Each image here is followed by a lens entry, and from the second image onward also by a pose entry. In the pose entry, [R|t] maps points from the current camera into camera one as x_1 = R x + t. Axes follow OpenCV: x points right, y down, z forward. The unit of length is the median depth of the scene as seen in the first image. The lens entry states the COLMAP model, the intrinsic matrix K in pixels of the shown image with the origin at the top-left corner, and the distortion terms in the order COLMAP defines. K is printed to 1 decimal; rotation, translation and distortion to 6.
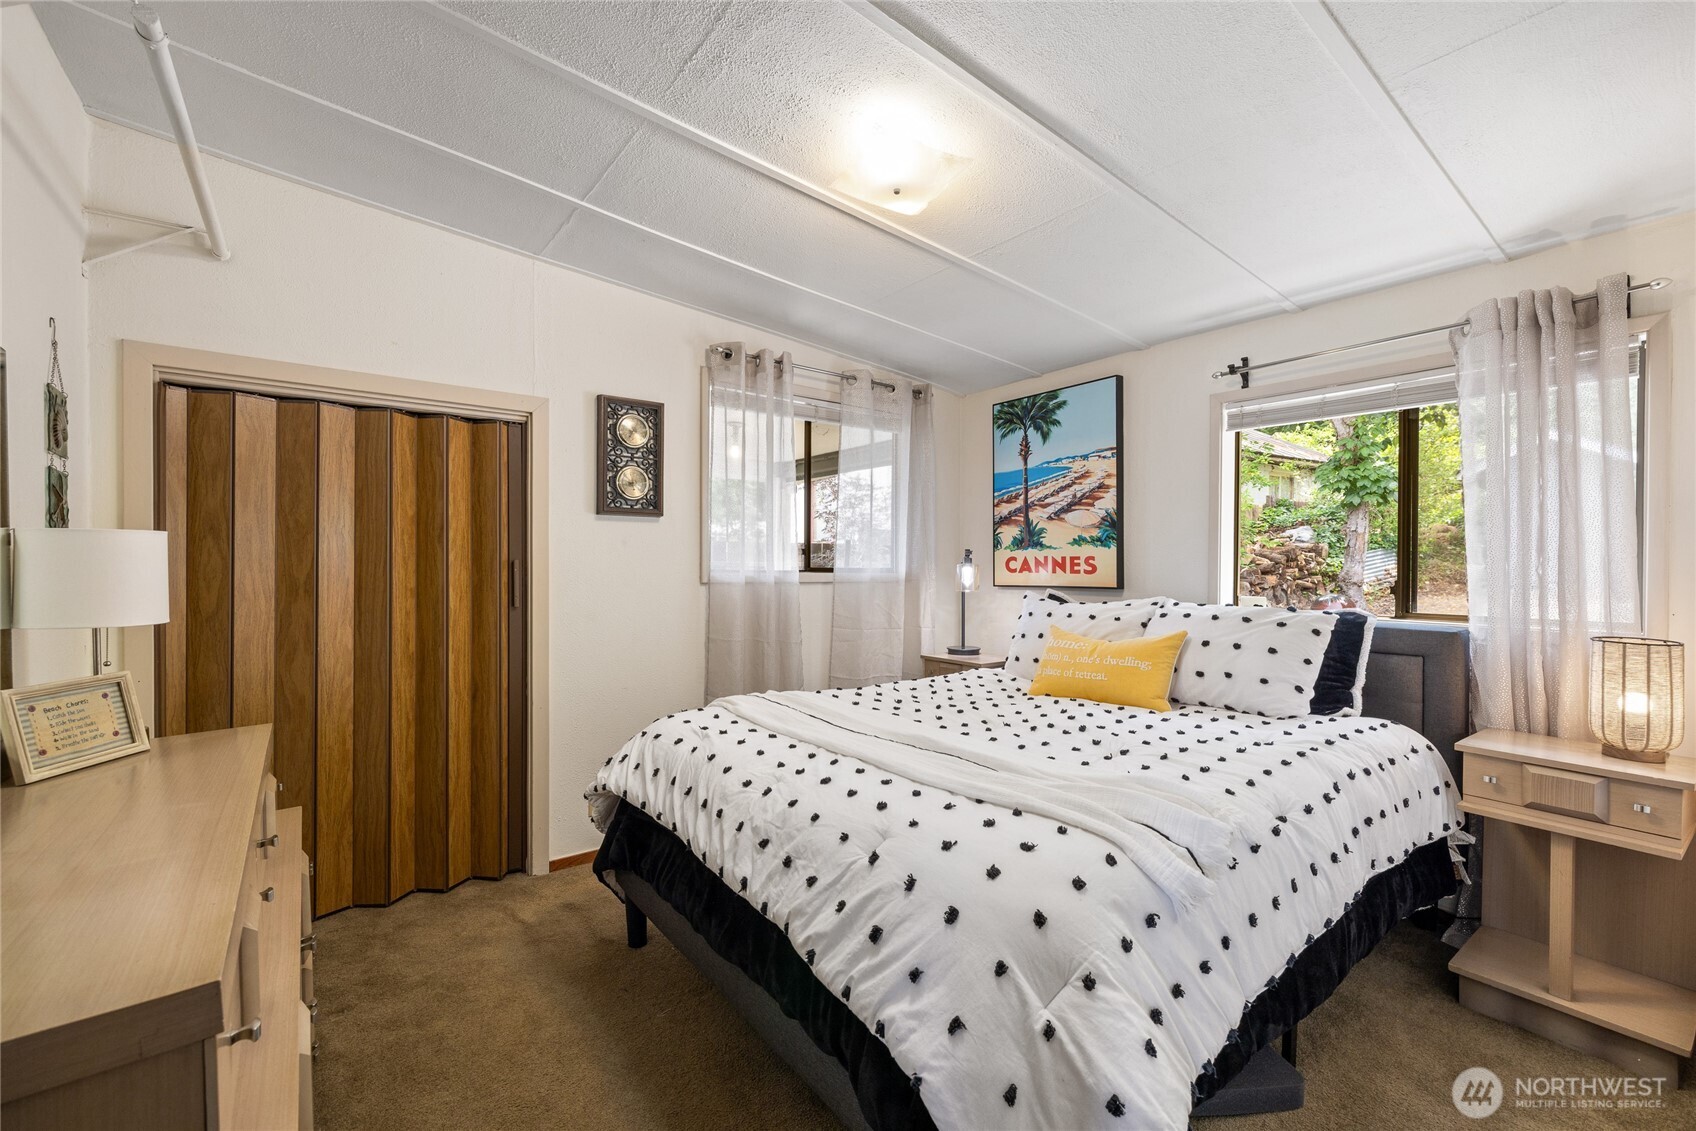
lens RADIAL K [[720.9, 0, 857.1], [0, 720.9, 569.4], [0, 0, 1]] dist [0.000048, 0.000142]
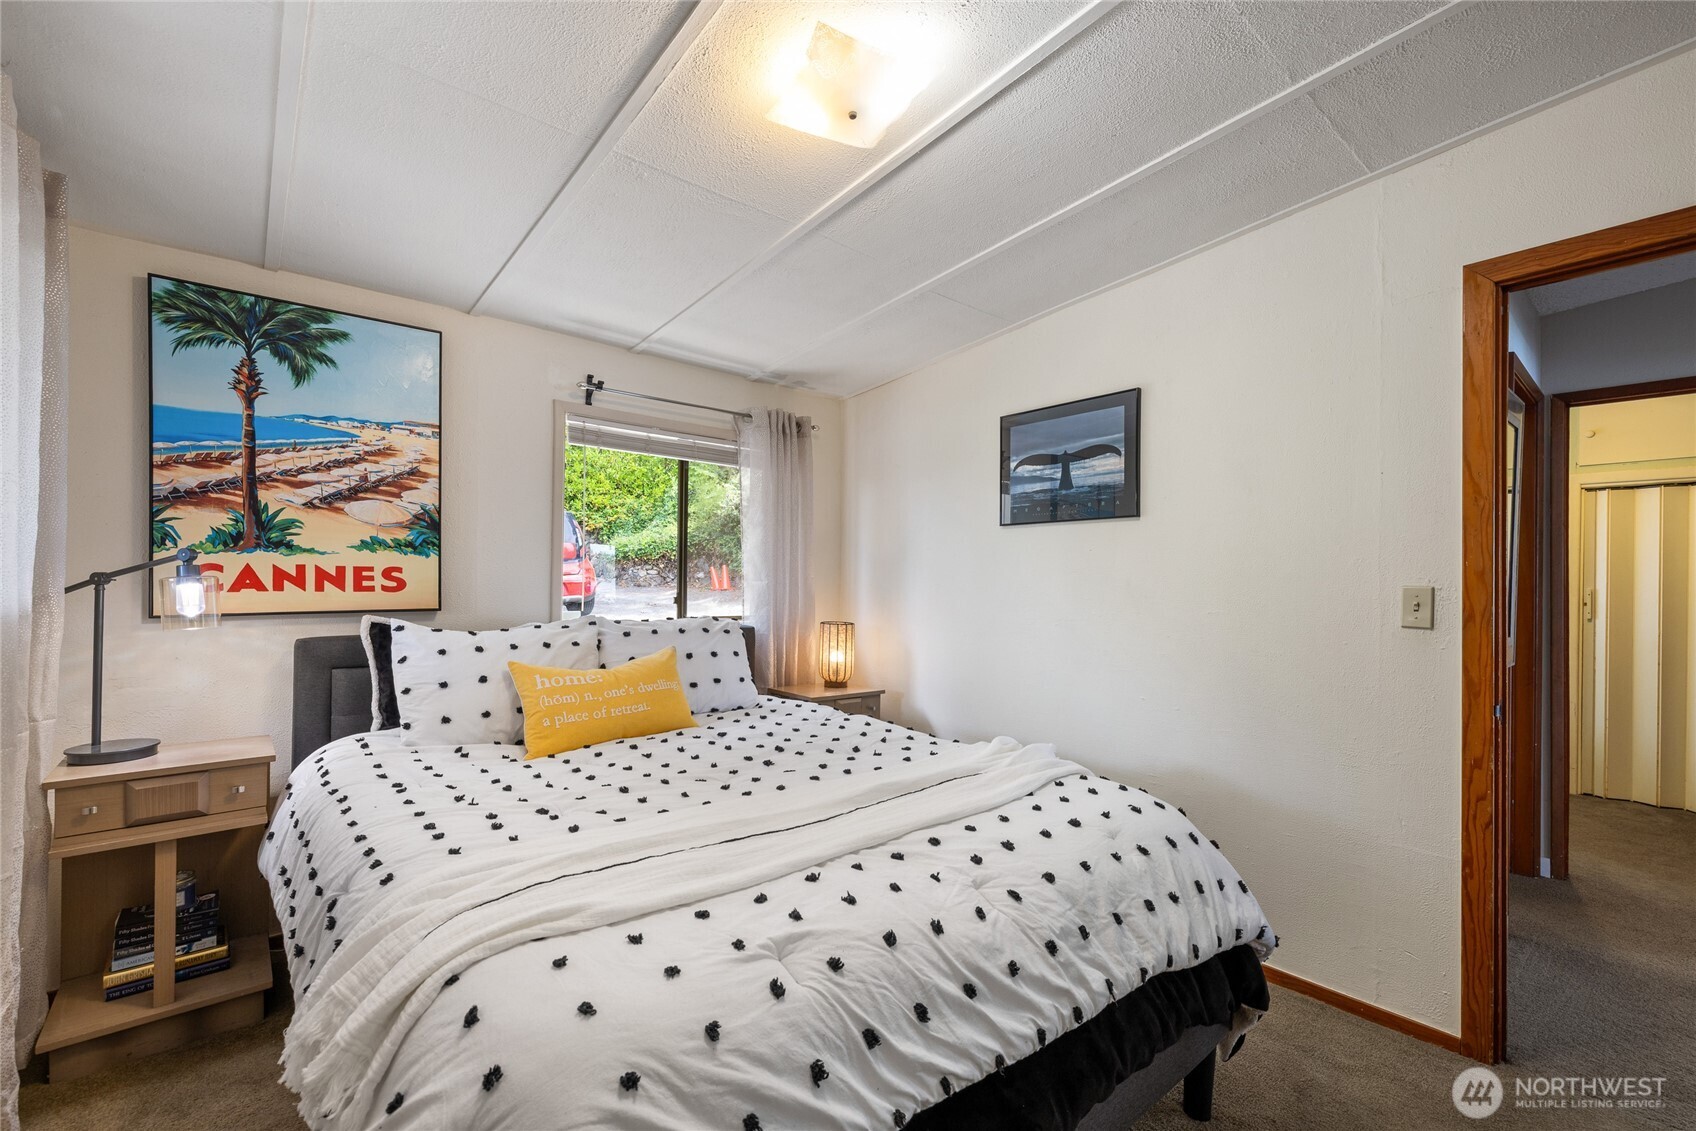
lens RADIAL K [[720.9, 0, 857.1], [0, 720.9, 569.4], [0, 0, 1]] dist [0.000048, 0.000142]
pose [[-0.060959, 0.010445, 0.998086, -0.403526], [-0.005011, 0.999929, -0.010771, -0.010044], [-0.998128, -0.005658, -0.060902, 0.564161]]
